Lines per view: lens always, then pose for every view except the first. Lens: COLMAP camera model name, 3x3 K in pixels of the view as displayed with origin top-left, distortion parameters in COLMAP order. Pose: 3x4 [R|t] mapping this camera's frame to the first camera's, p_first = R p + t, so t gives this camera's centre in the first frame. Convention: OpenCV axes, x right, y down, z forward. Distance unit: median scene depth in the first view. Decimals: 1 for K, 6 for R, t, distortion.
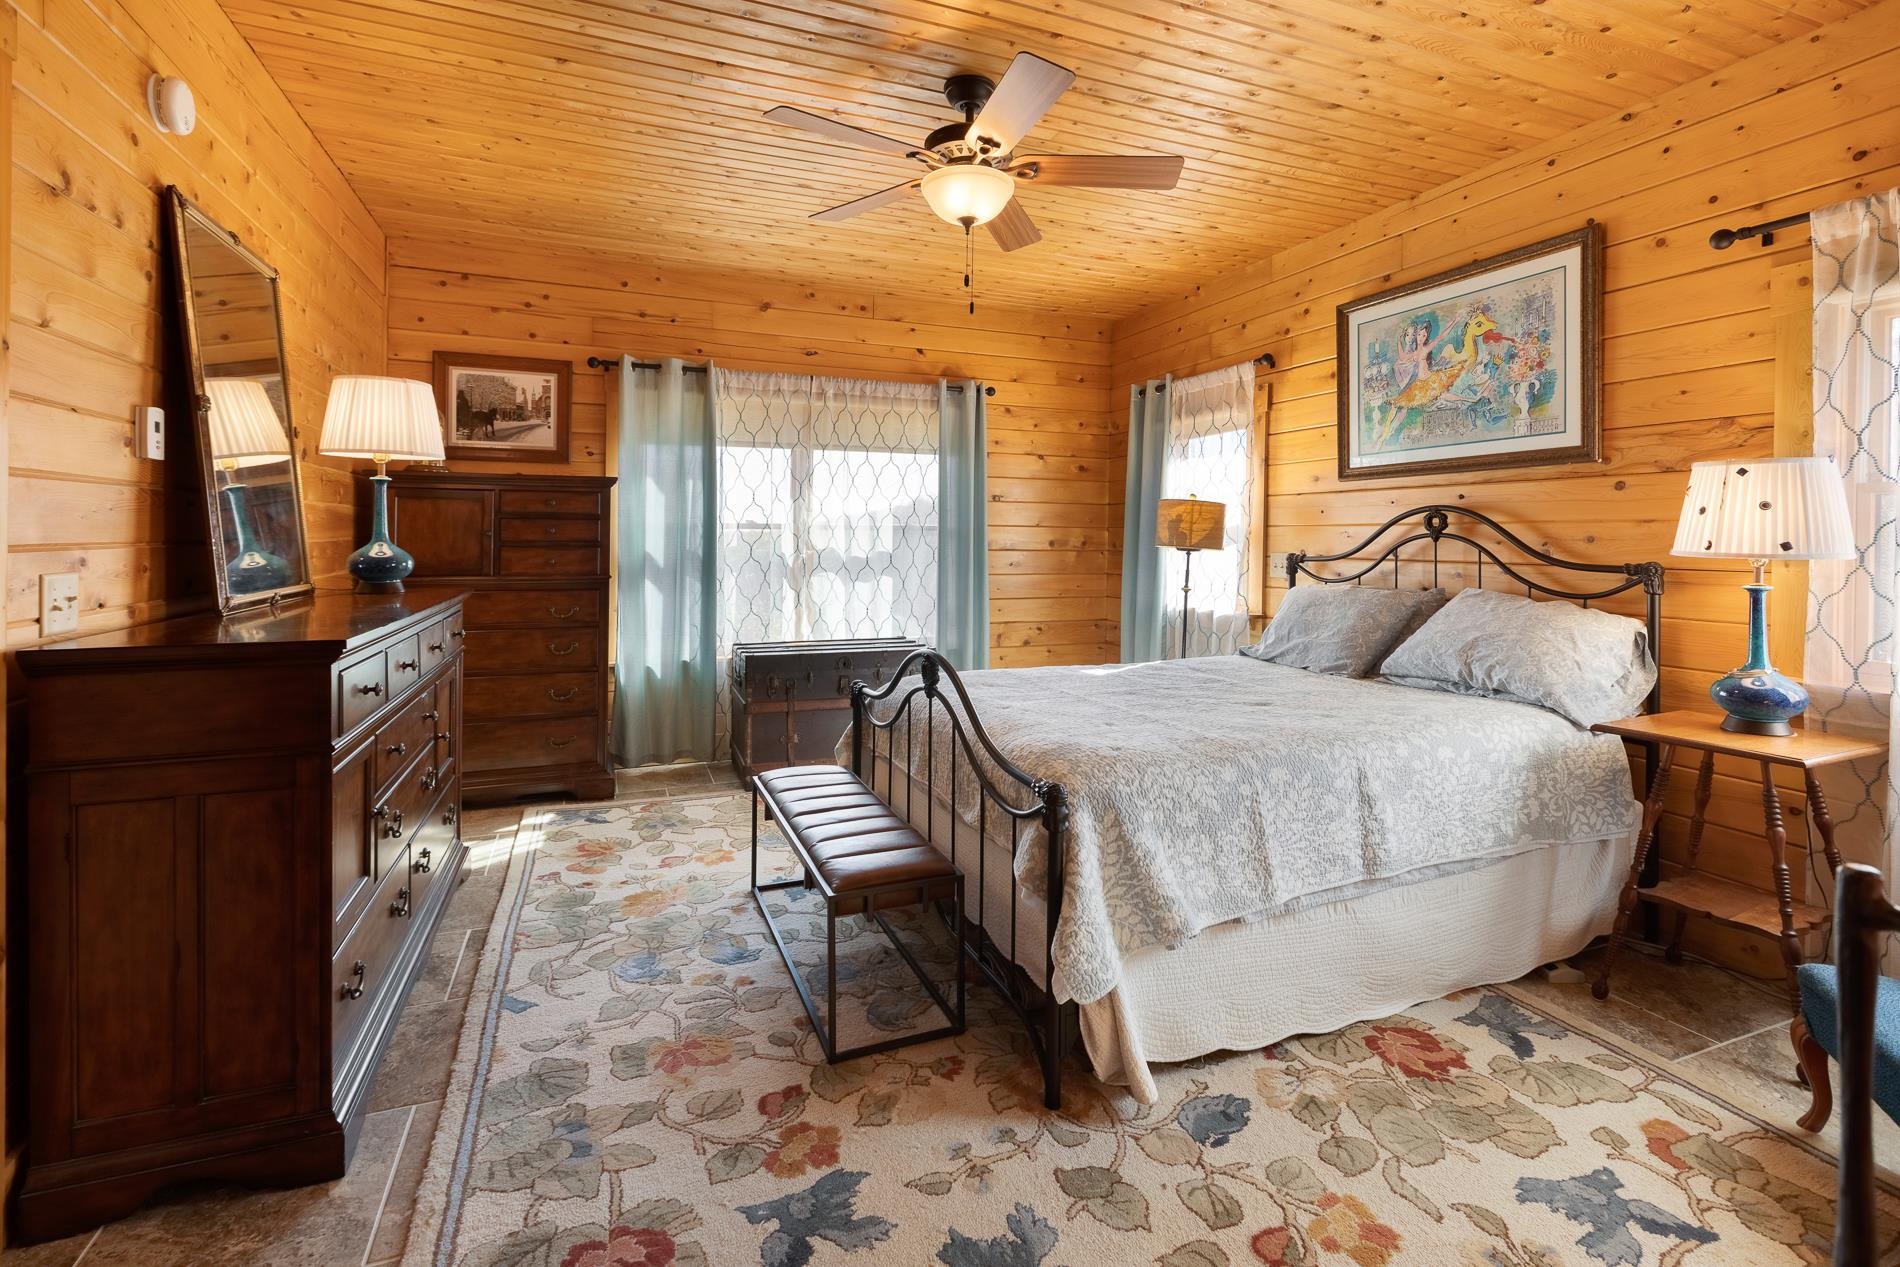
lens RADIAL K [[877.5, 0, 948.4], [0, 877.5, 528.8], [0, 0, 1]] dist [-0.000416, 0.000254]
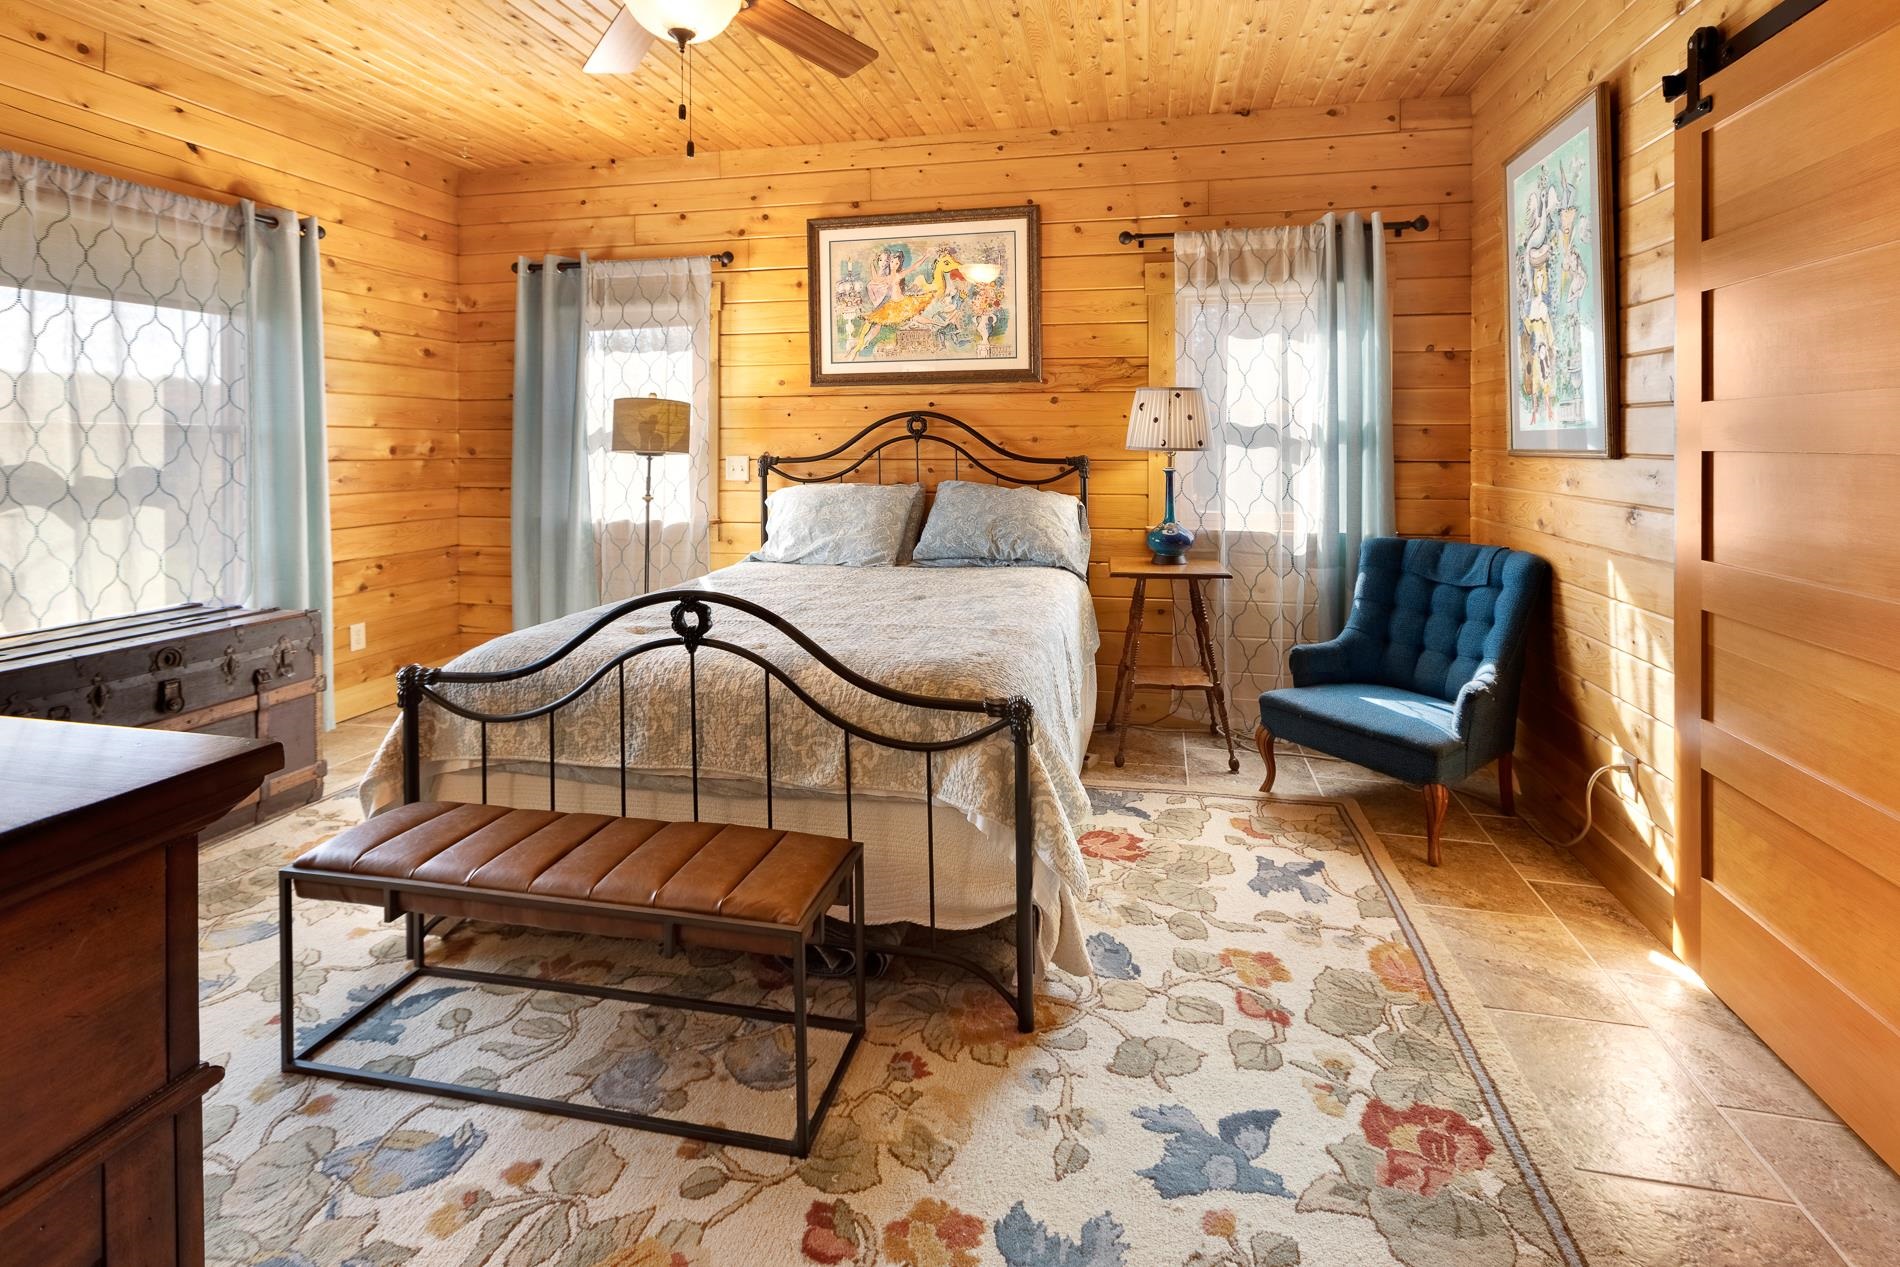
lens RADIAL K [[907.2, 0, 954.6], [0, 907.2, 435.2], [0, 0, 1]] dist [-0.001242, -0.000028]
pose [[0.556009, -0.001625, 0.831175, -0.373925], [-0.002030, 0.999992, 0.003313, 0.000678], [-0.831174, -0.003530, 0.556001, 0.254883]]
